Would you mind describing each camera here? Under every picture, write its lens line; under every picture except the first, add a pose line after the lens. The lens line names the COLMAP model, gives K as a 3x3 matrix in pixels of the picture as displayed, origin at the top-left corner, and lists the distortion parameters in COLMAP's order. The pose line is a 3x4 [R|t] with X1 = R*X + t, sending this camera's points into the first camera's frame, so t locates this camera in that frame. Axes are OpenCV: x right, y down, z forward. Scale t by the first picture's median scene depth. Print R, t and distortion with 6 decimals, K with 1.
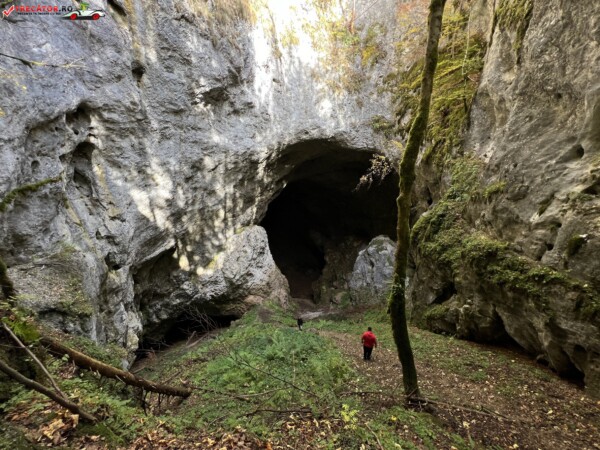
lens RADIAL K [[238.0, 0, 300.6], [0, 238.0, 226.2], [0, 0, 1]] dist [-0.001139, 0.000066]
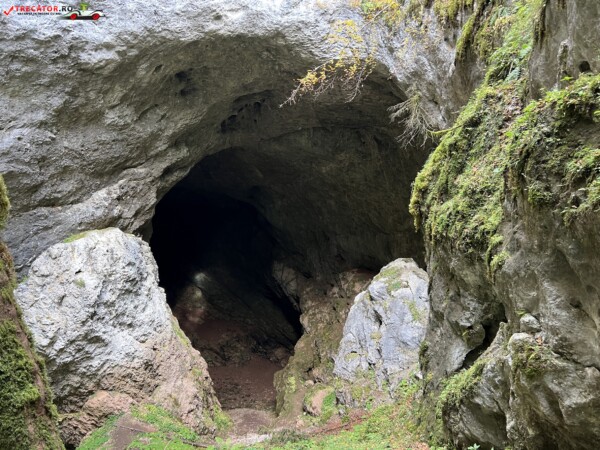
lens RADIAL K [[449.1, 0, 300.2], [0, 449.1, 228.7], [0, 0, 1]] dist [0.057912, -0.069103]
pose [[0.999201, 0.009182, 0.038887, 0.173986], [-0.005236, 0.994935, -0.100386, 0.112198], [-0.039612, 0.100102, 0.994188, 0.189693]]
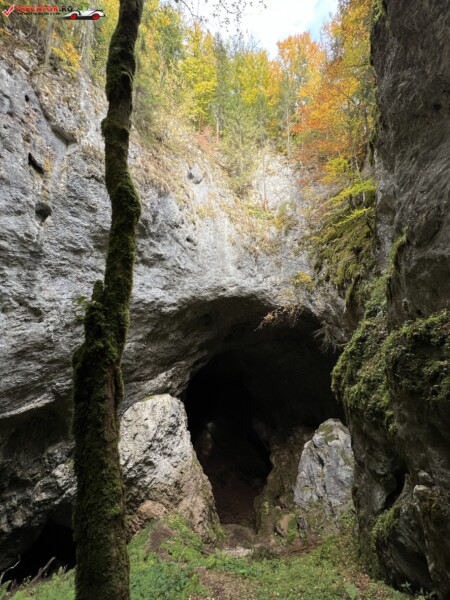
lens RADIAL K [[238.0, 0, 224.1], [0, 238.0, 300.1], [0, 0, 1]] dist [-0.001139, 0.000066]
pose [[0.990964, -0.014333, -0.133358, 0.175080], [-0.048818, 0.887533, -0.458151, 0.106494], [0.124926, 0.460522, 0.878814, 0.180136]]
